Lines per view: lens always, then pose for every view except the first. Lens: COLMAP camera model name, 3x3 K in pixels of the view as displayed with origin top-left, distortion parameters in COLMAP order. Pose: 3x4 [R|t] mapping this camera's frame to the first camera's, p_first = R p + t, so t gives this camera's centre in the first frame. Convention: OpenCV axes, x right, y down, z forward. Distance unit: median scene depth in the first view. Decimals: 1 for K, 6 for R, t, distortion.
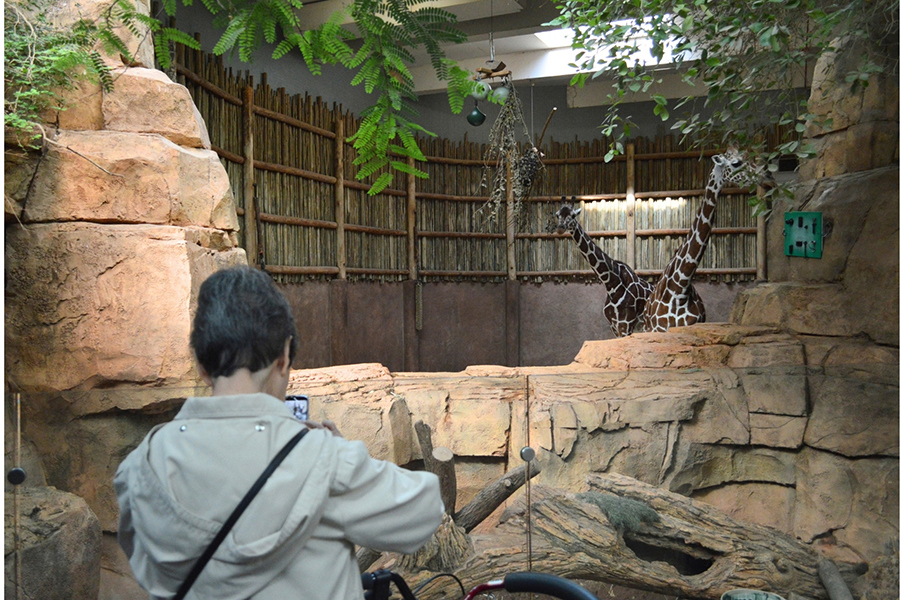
lens RADIAL K [[767.6, 0, 416.8], [0, 767.6, 305.1], [0, 0, 1]] dist [-0.015353, 0.003984]
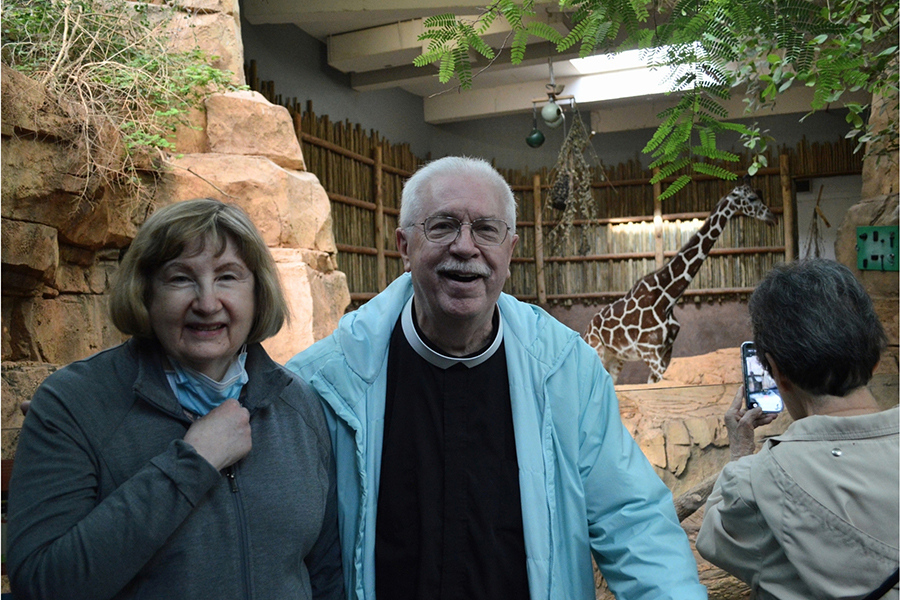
lens RADIAL K [[767.6, 0, 430.0], [0, 767.6, 301.2], [0, 0, 1]] dist [-0.015353, 0.003984]
pose [[0.998946, -0.021416, 0.040600, -0.131772], [0.023158, 0.998810, -0.042931, 0.007820], [-0.039632, 0.043826, 0.998253, 0.011619]]
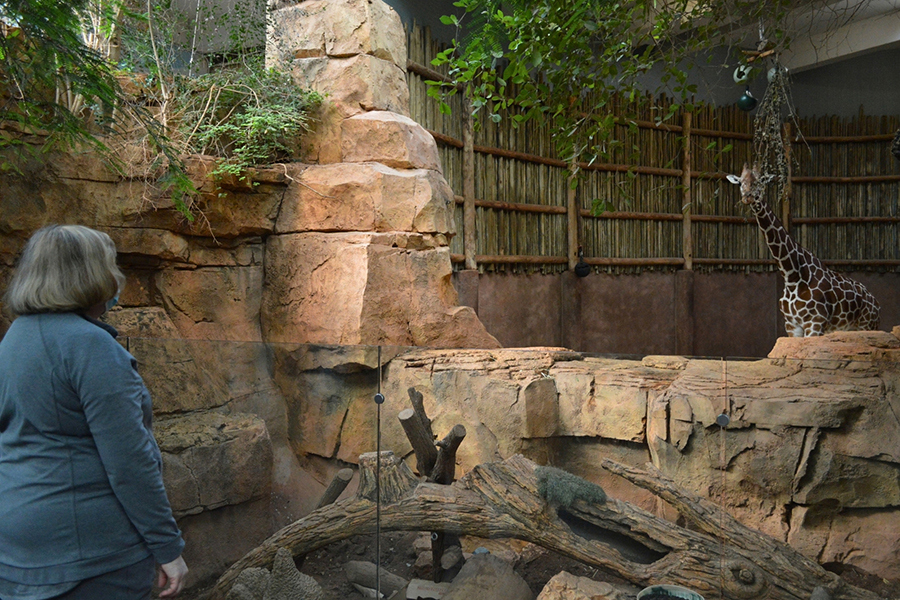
lens RADIAL K [[767.6, 0, 481.5], [0, 767.6, 300.1], [0, 0, 1]] dist [-0.015353, 0.003984]
pose [[0.820046, 0.018810, -0.571988, 0.442816], [-0.014089, 0.999820, 0.012680, -0.004947], [0.572123, -0.002339, 0.820164, 0.023162]]
